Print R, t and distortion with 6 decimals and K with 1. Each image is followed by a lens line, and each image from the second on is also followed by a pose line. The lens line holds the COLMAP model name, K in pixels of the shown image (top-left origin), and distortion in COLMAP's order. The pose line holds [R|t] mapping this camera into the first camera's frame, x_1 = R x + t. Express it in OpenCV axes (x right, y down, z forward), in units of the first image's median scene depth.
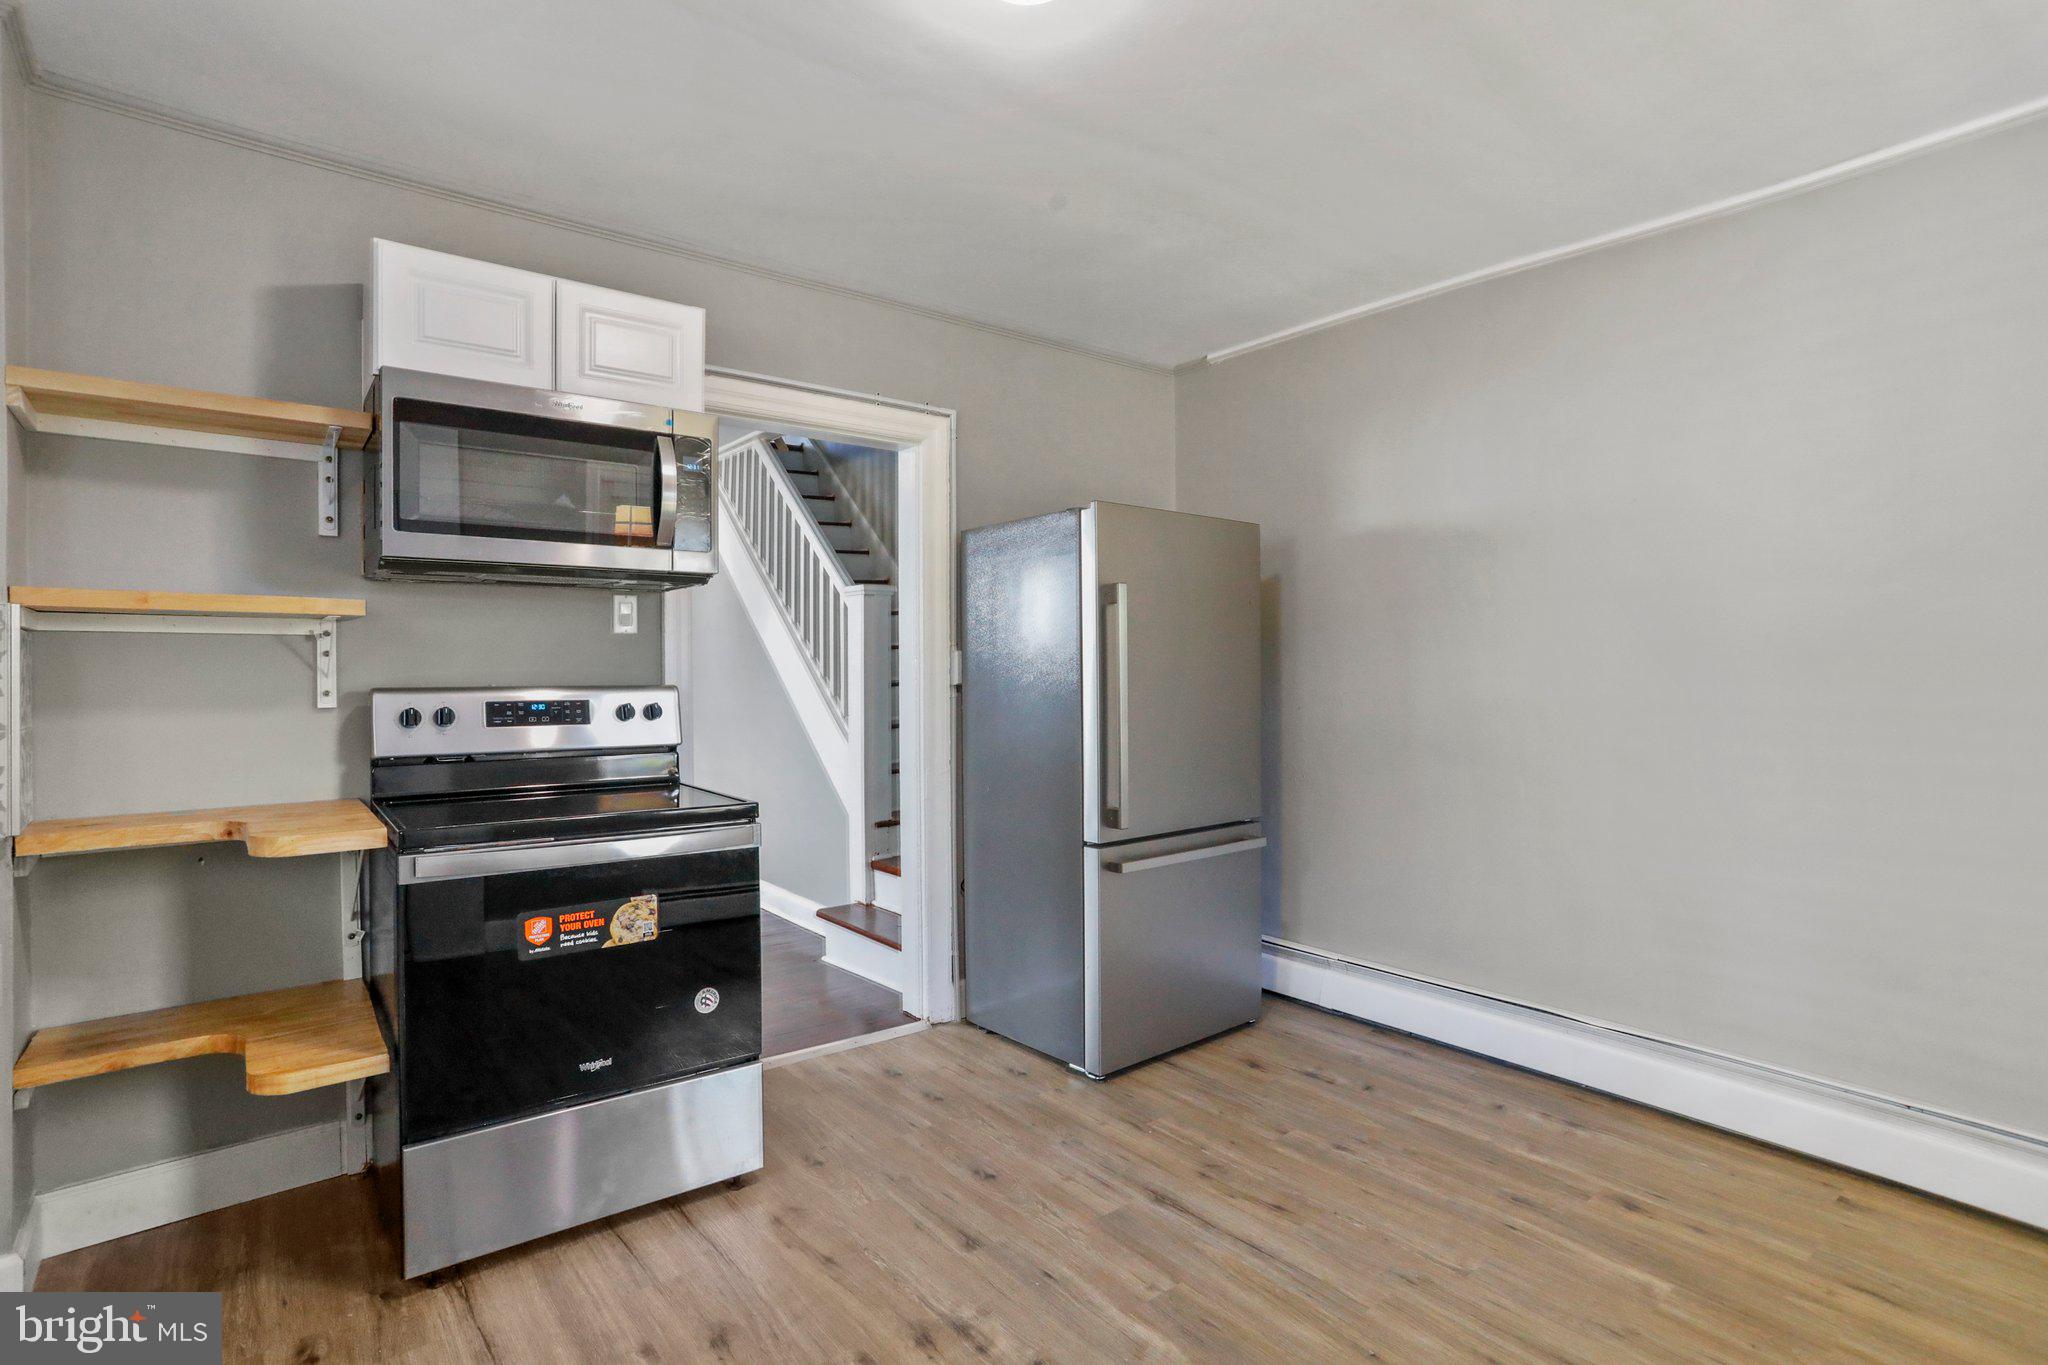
lens RADIAL K [[1002.1, 0, 1028.1], [0, 1002.1, 666.1], [0, 0, 1]] dist [-0.056339, 0.023823]
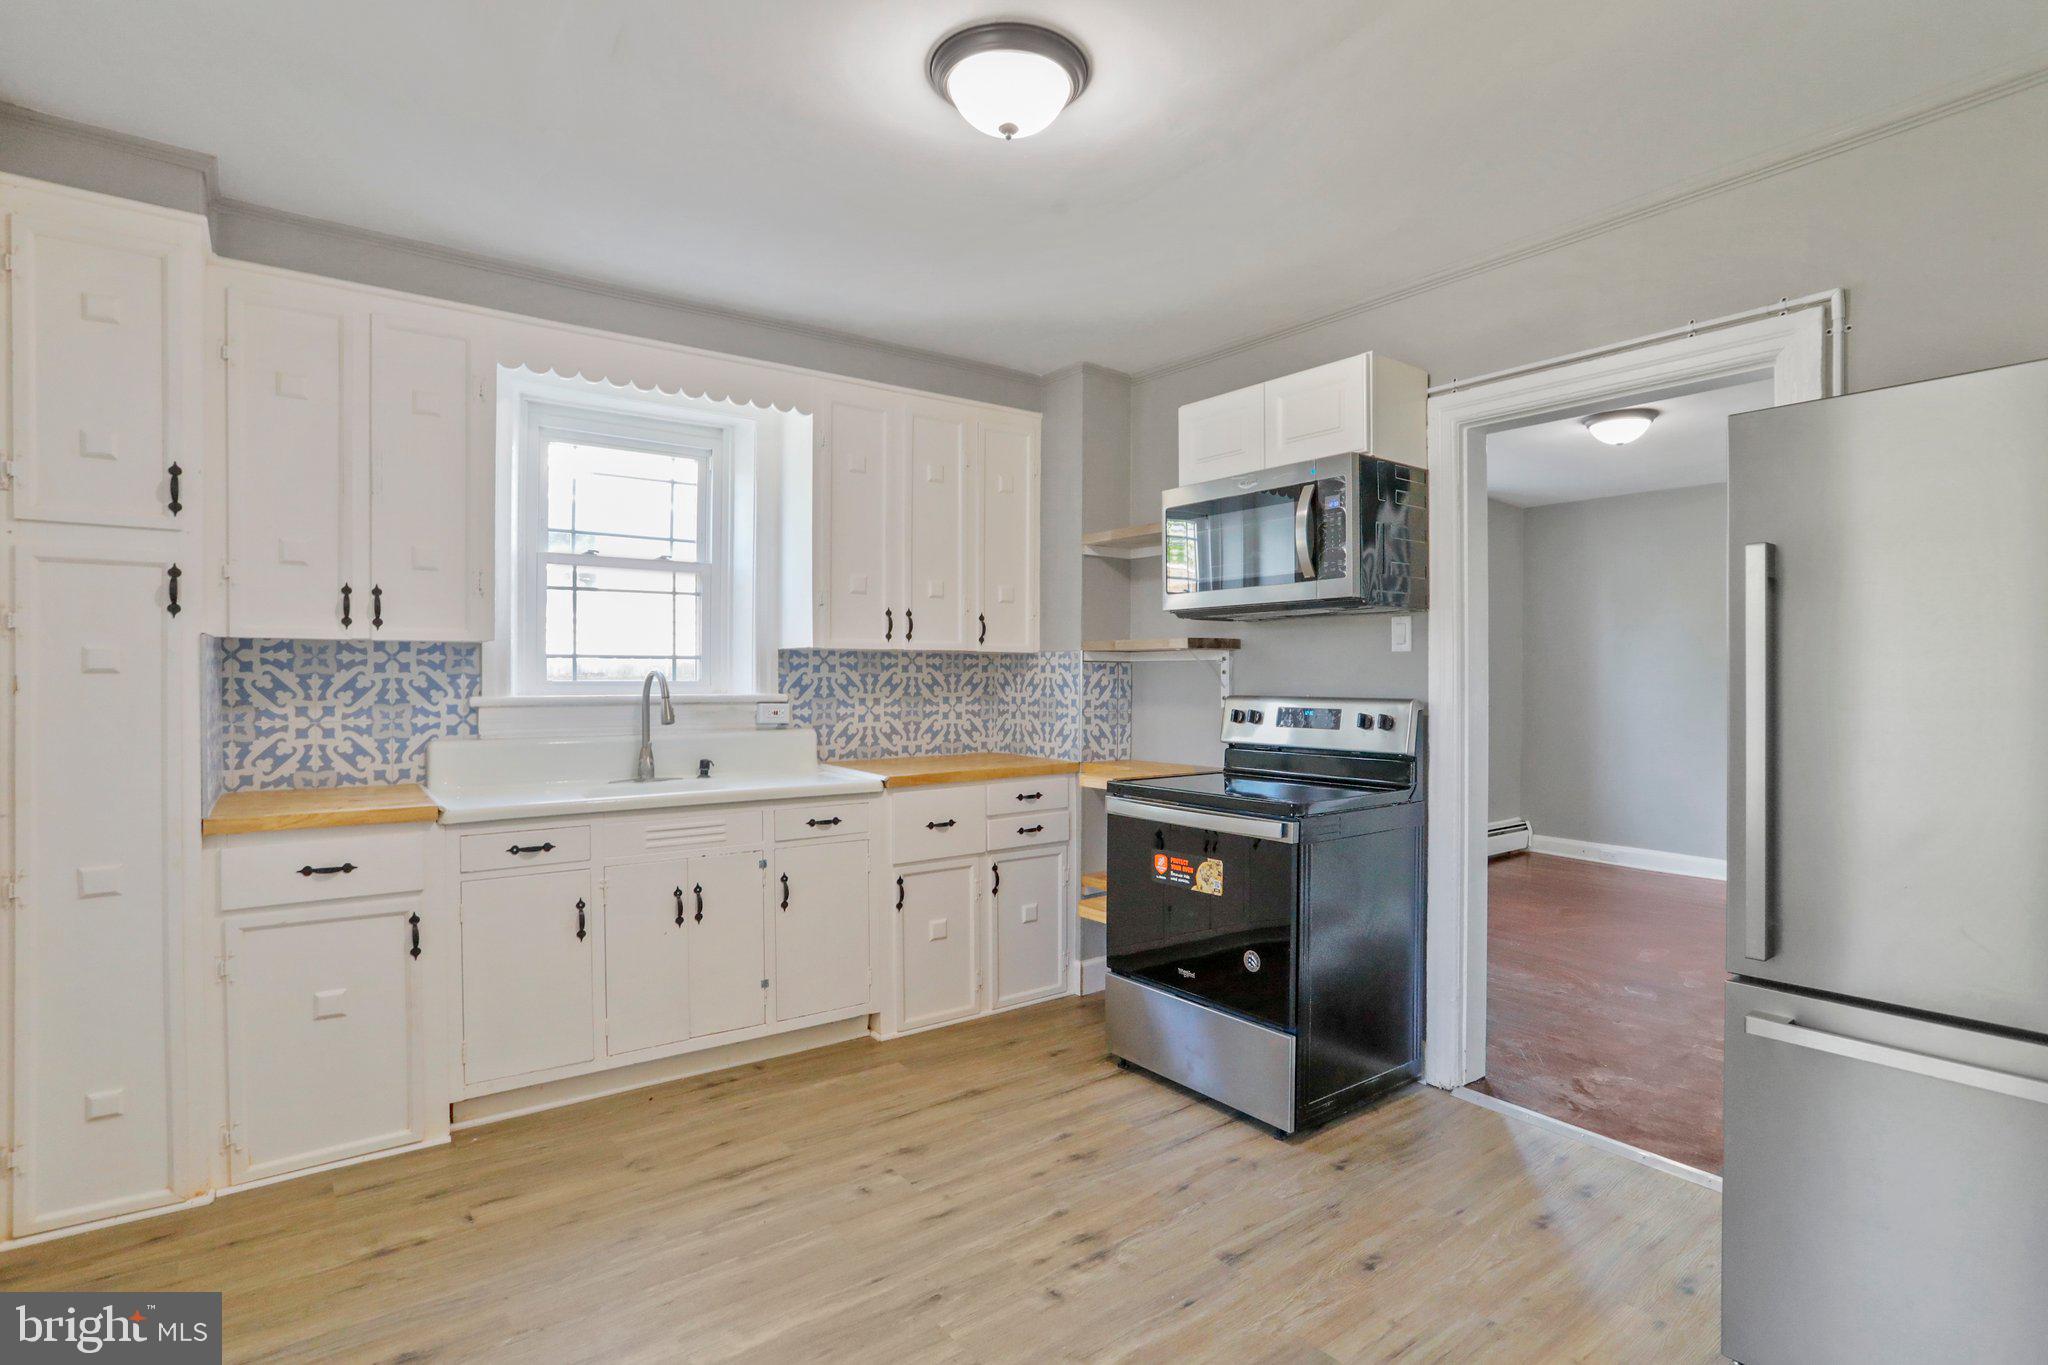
lens RADIAL K [[1002.1, 0, 1028.1], [0, 1002.1, 666.1], [0, 0, 1]] dist [-0.056339, 0.023823]
pose [[-0.029152, -0.007118, -0.999550, 0.936067], [0.003719, 0.999967, -0.007230, -0.013123], [0.999568, -0.003929, -0.029124, 0.804419]]
